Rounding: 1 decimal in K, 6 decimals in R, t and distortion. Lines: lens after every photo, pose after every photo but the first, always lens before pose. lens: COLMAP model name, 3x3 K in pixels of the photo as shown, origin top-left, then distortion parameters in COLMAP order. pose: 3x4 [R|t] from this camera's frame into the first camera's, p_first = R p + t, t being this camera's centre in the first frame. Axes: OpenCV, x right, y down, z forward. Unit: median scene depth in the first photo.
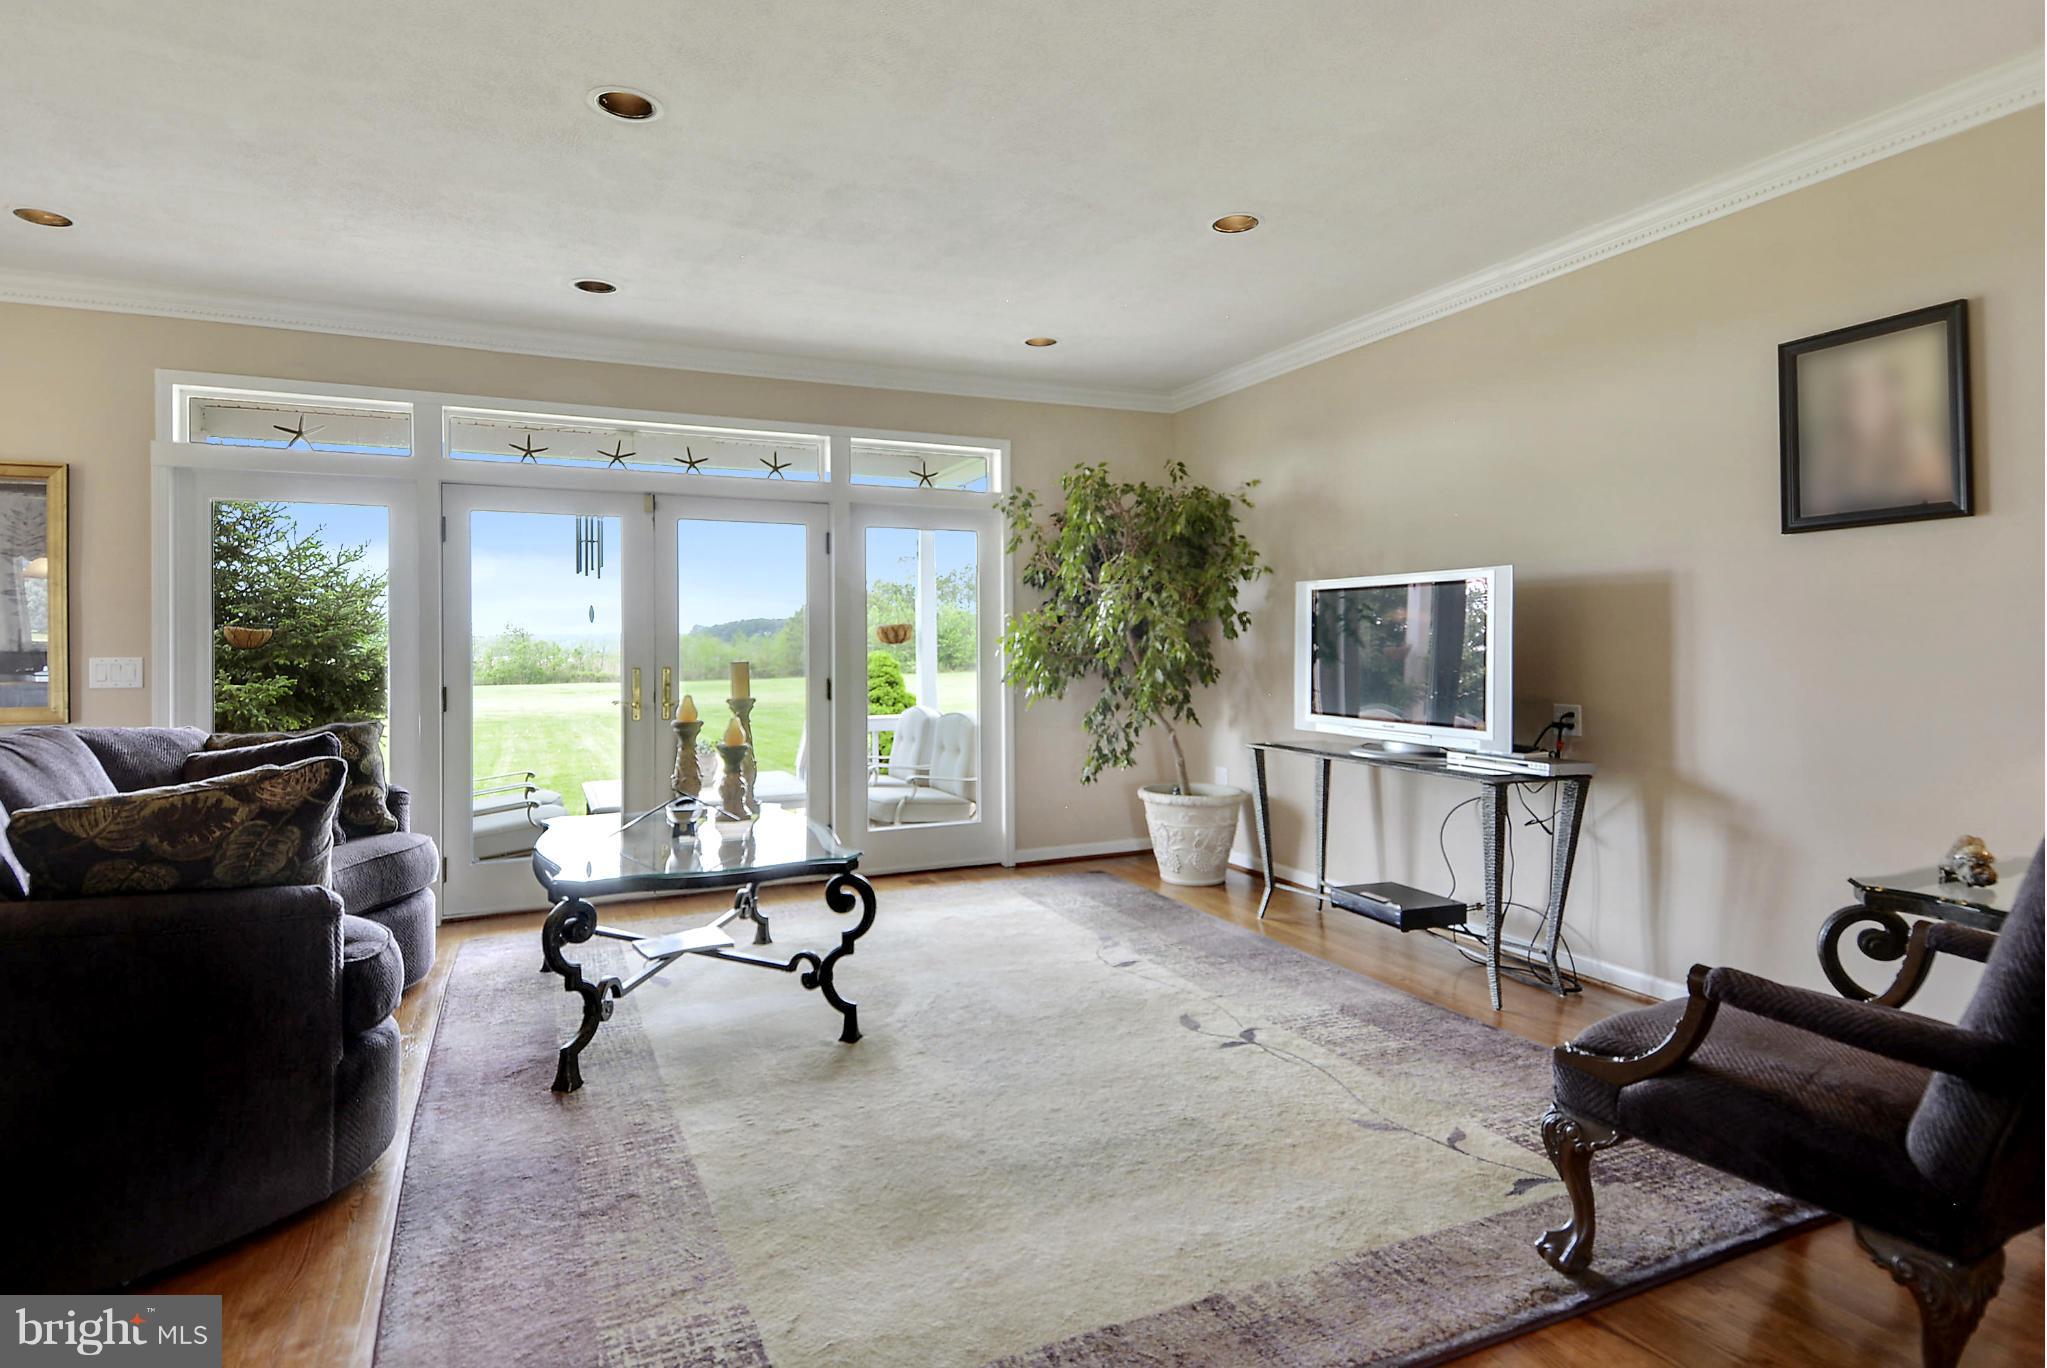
lens RADIAL K [[1153.2, 0, 1017.3], [0, 1153.2, 672.0], [0, 0, 1]] dist [0.100608, -0.104033]
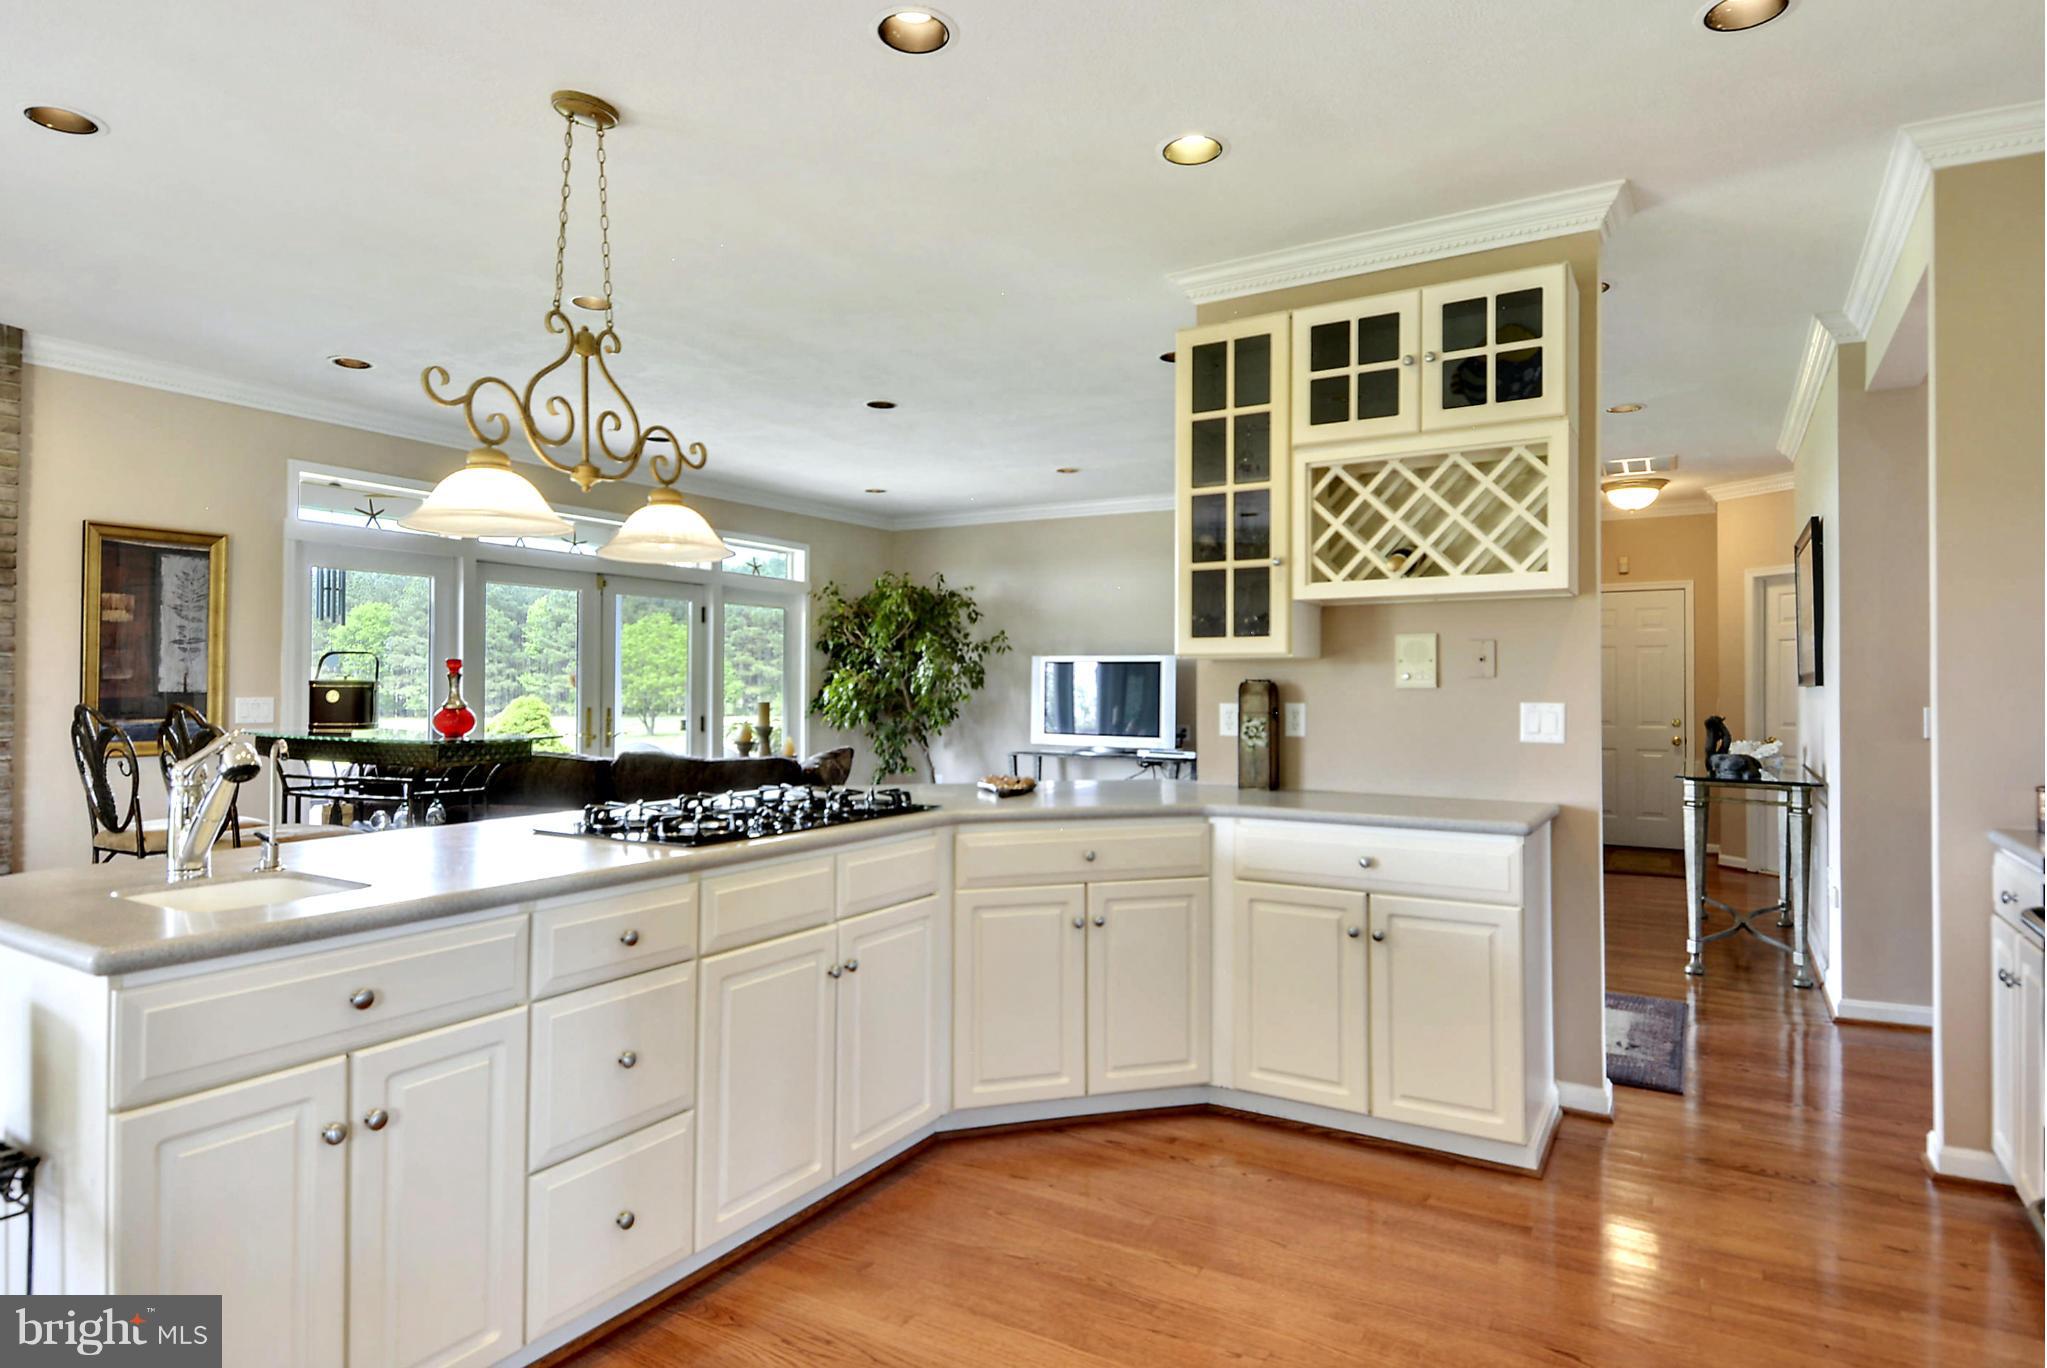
lens RADIAL K [[1130.9, 0, 1031.2], [0, 1130.9, 707.9], [0, 0, 1]] dist [0.015715, -0.000345]
pose [[0.829826, -0.004025, 0.558008, -0.585368], [0.009885, 0.999923, -0.007486, 0.010763], [-0.557935, 0.011728, 0.829802, -0.303864]]
